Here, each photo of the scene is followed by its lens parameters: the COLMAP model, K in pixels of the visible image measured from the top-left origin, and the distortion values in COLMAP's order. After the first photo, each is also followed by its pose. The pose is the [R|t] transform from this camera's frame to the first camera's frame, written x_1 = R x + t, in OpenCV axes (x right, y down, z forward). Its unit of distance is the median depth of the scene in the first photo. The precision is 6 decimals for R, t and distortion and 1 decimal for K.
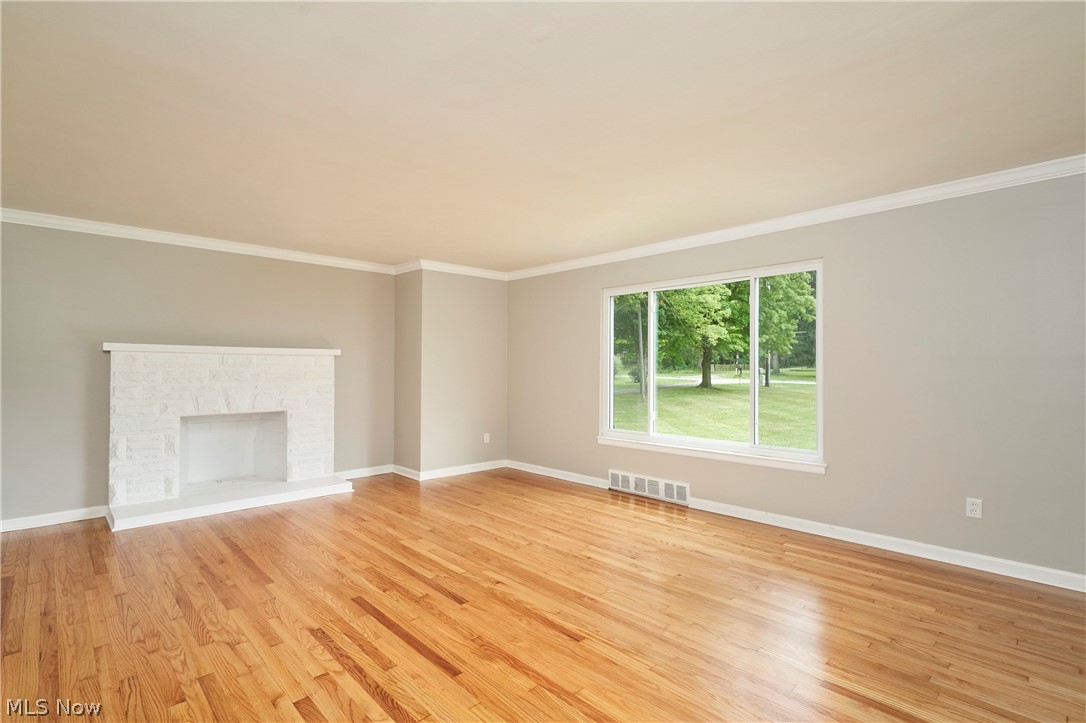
lens RADIAL K [[510.0, 0, 543.0], [0, 510.0, 361.5], [0, 0, 1]] dist [0.003652, -0.000302]
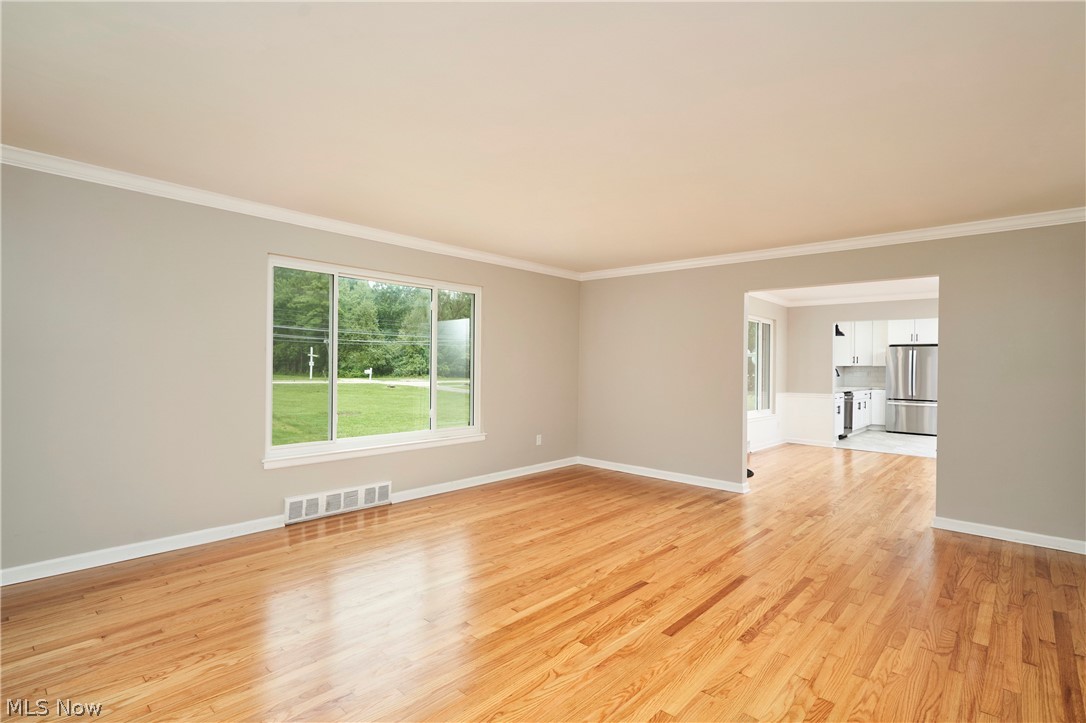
lens RADIAL K [[519.8, 0, 543.0], [0, 519.8, 361.5], [0, 0, 1]] dist [-0.001057, 0.000298]
pose [[-0.060135, 0.008081, 0.998158, -0.803075], [-0.022949, 0.999692, -0.009476, 0.010534], [-0.997926, -0.023476, -0.059931, 0.828485]]
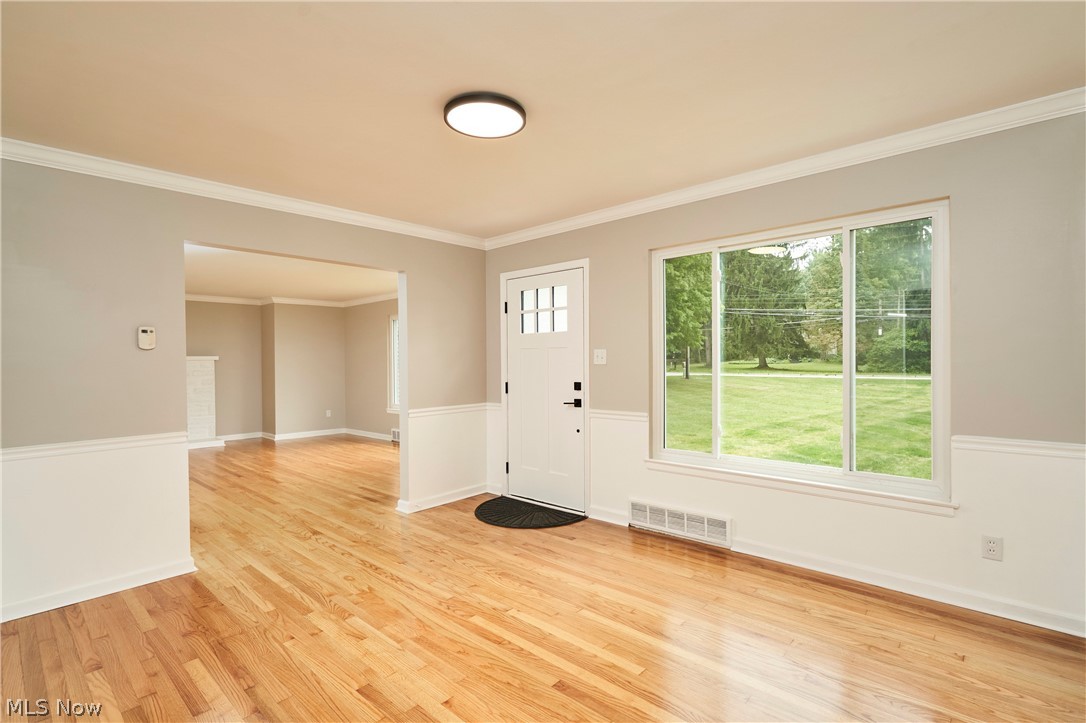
lens RADIAL K [[510.0, 0, 543.0], [0, 510.0, 361.5], [0, 0, 1]] dist [0.003652, -0.000302]
pose [[0.998088, -0.015983, 0.059698, 0.628035], [0.015604, 0.999855, 0.006809, -0.003354], [-0.059799, -0.005864, 0.998193, -0.768593]]
